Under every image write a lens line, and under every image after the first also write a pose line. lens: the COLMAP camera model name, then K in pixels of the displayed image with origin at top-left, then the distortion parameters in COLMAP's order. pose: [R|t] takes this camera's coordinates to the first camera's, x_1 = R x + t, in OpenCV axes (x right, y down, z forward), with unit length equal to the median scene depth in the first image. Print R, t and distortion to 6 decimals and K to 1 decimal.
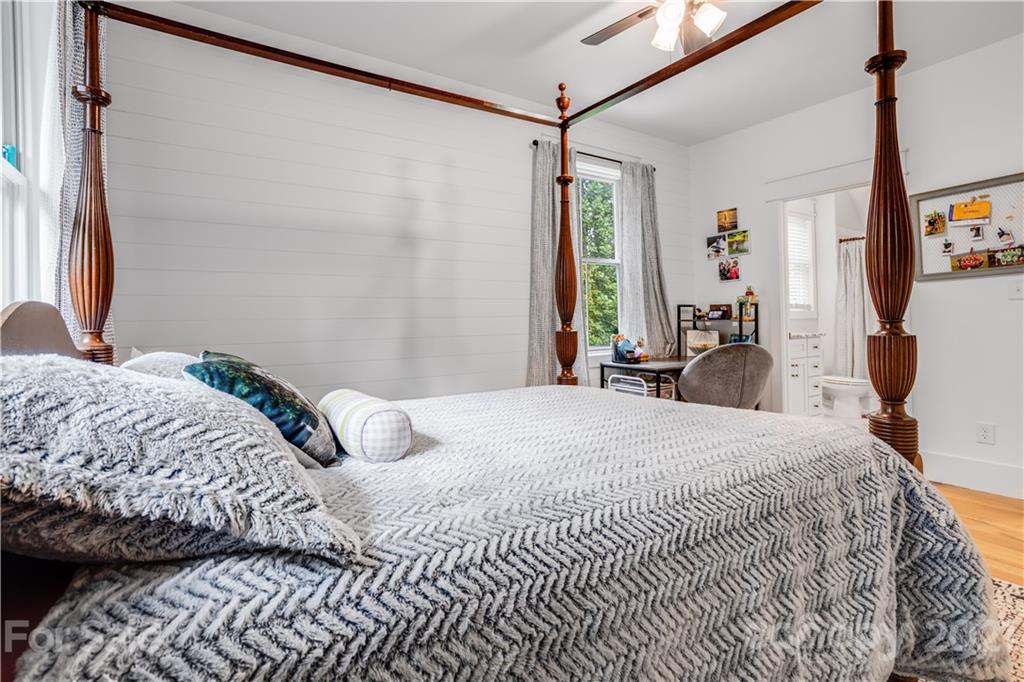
lens RADIAL K [[494.0, 0, 515.1], [0, 494.0, 332.5], [0, 0, 1]] dist [-0.002302, -0.000075]
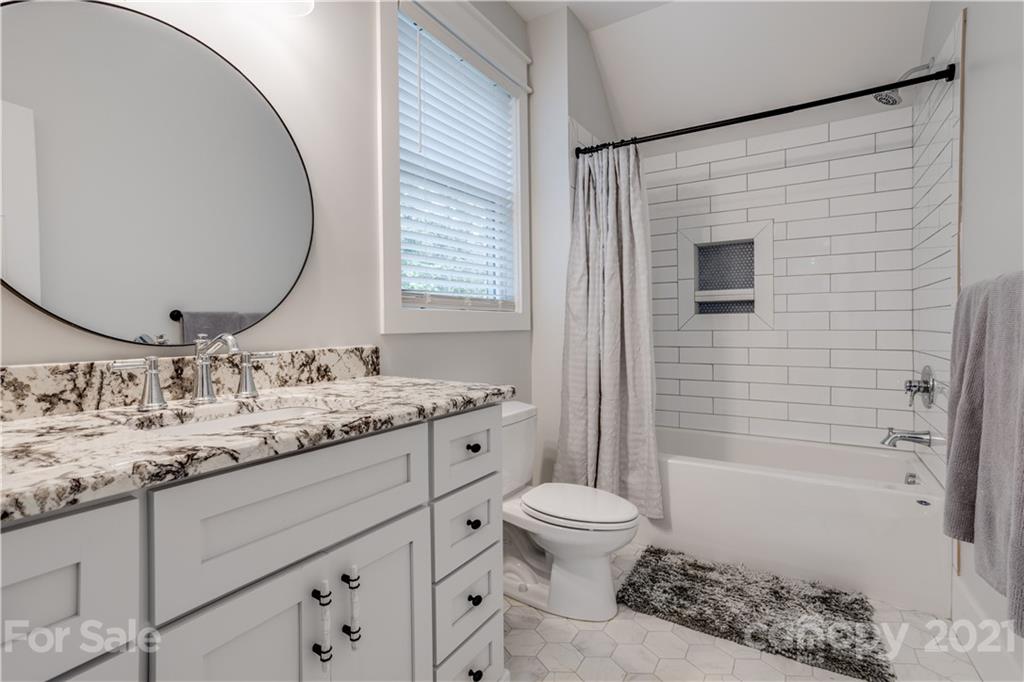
lens RADIAL K [[494.0, 0, 511.4], [0, 494.0, 331.7], [0, 0, 1]] dist [-0.002302, -0.000075]
pose [[0.915070, 0.019321, 0.402832, 0.441166], [-0.015528, 0.999799, -0.012680, -0.022748], [-0.402996, 0.005348, 0.915186, 0.637972]]
